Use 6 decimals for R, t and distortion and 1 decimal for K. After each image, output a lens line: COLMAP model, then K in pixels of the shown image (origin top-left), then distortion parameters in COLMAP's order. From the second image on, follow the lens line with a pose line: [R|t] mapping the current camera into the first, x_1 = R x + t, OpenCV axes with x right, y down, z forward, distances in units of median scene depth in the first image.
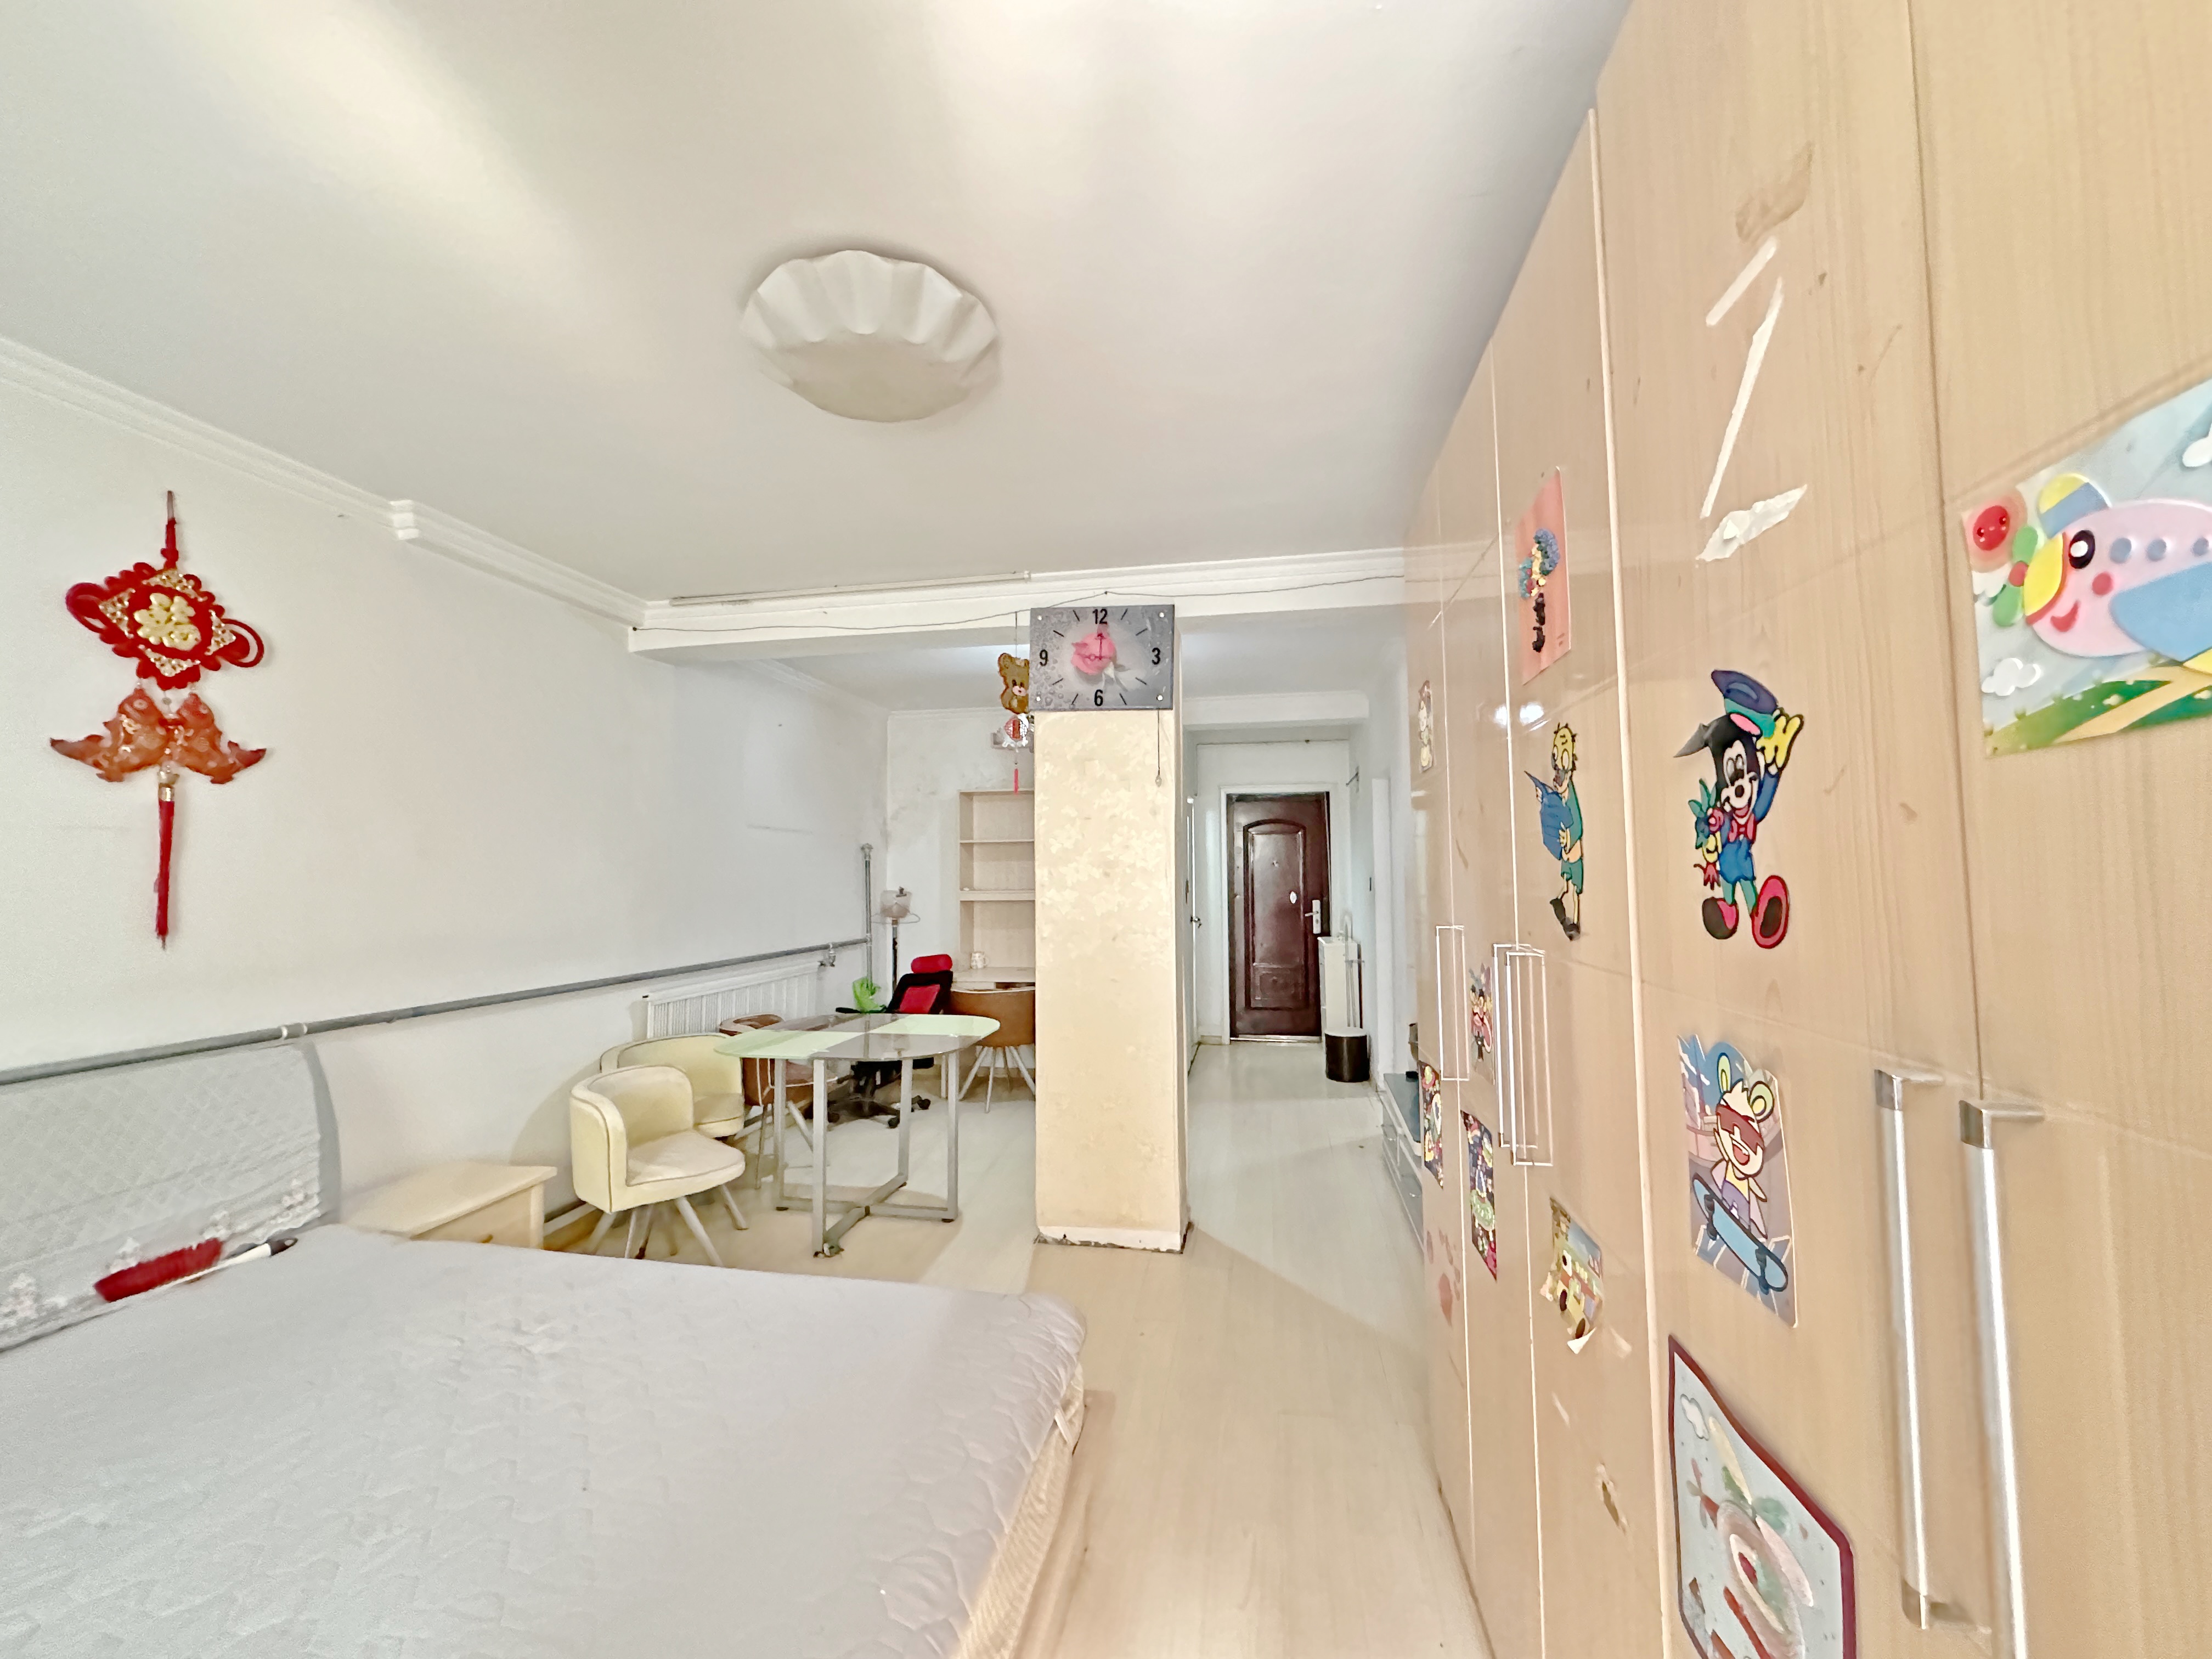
lens RADIAL K [[873.2, 0, 1106.0], [0, 873.2, 829.5], [0, 0, 1]] dist [-0.000163, -0.000067]
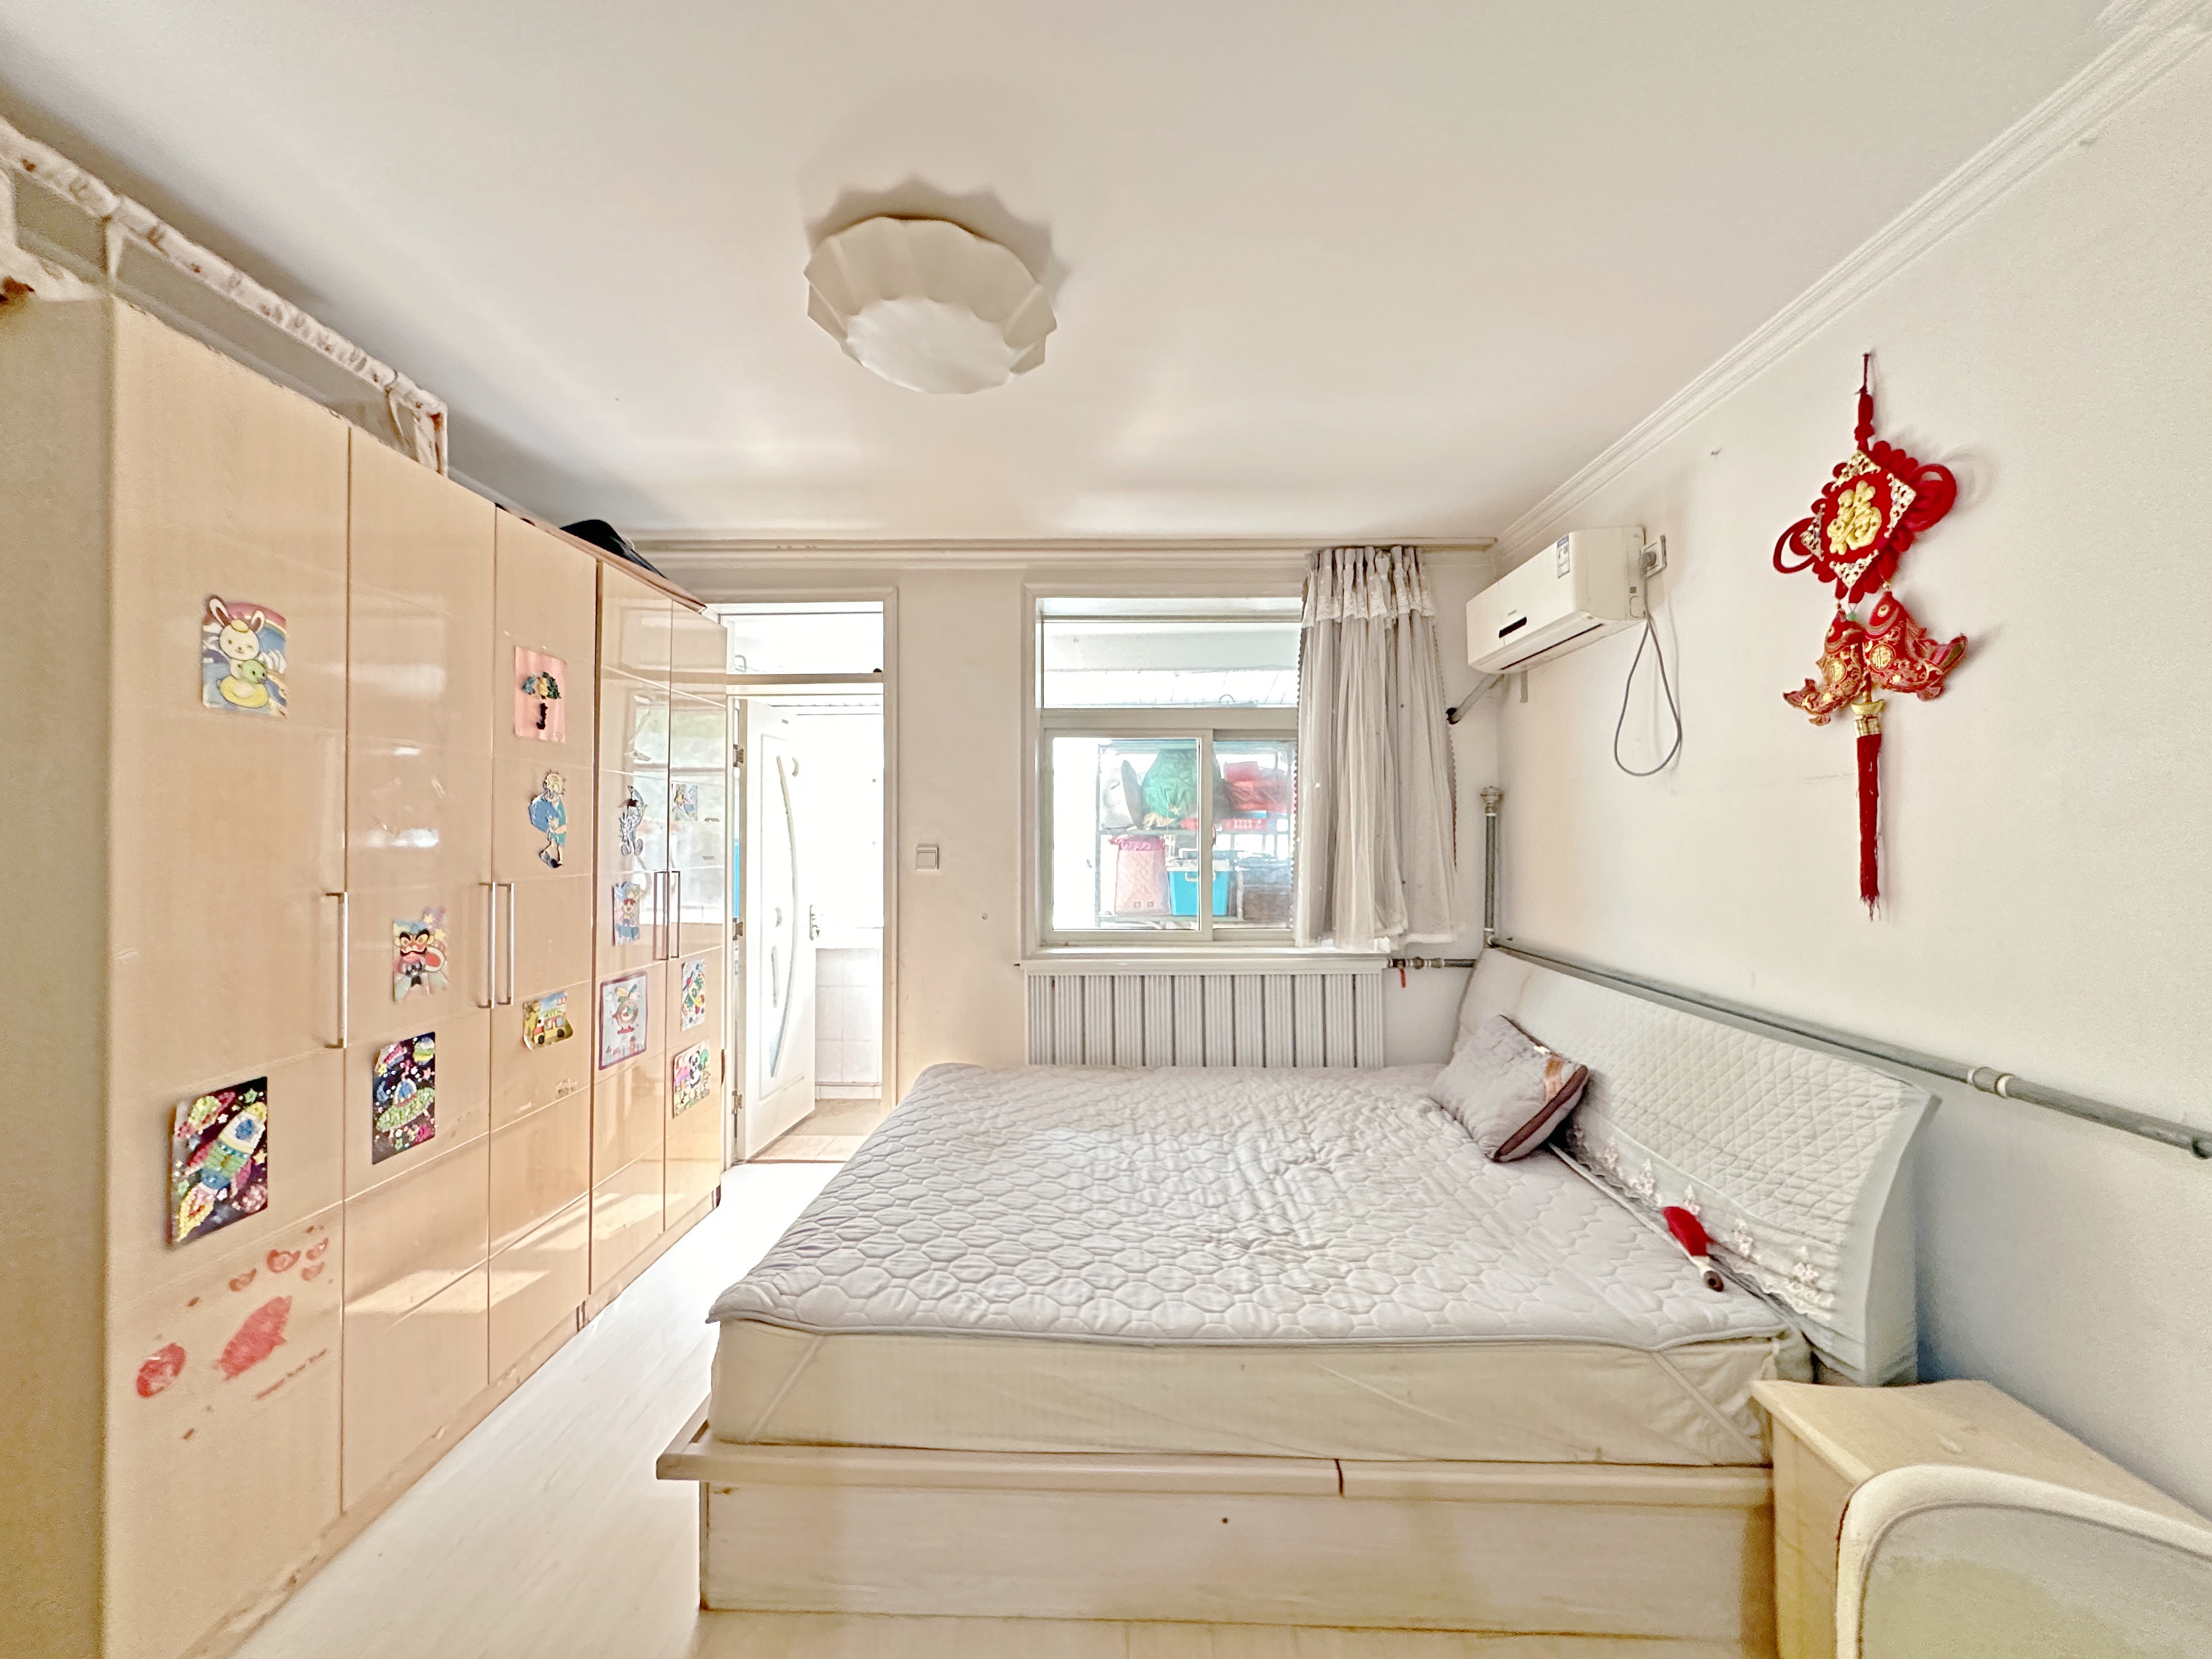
lens RADIAL K [[873.2, 0, 1106.0], [0, 873.2, 829.5], [0, 0, 1]] dist [-0.000163, -0.000067]
pose [[-0.986355, 0.007287, -0.164471, -0.248575], [0.016758, 0.998275, -0.056267, 0.088419], [0.163777, -0.058255, -0.984776, 1.698105]]
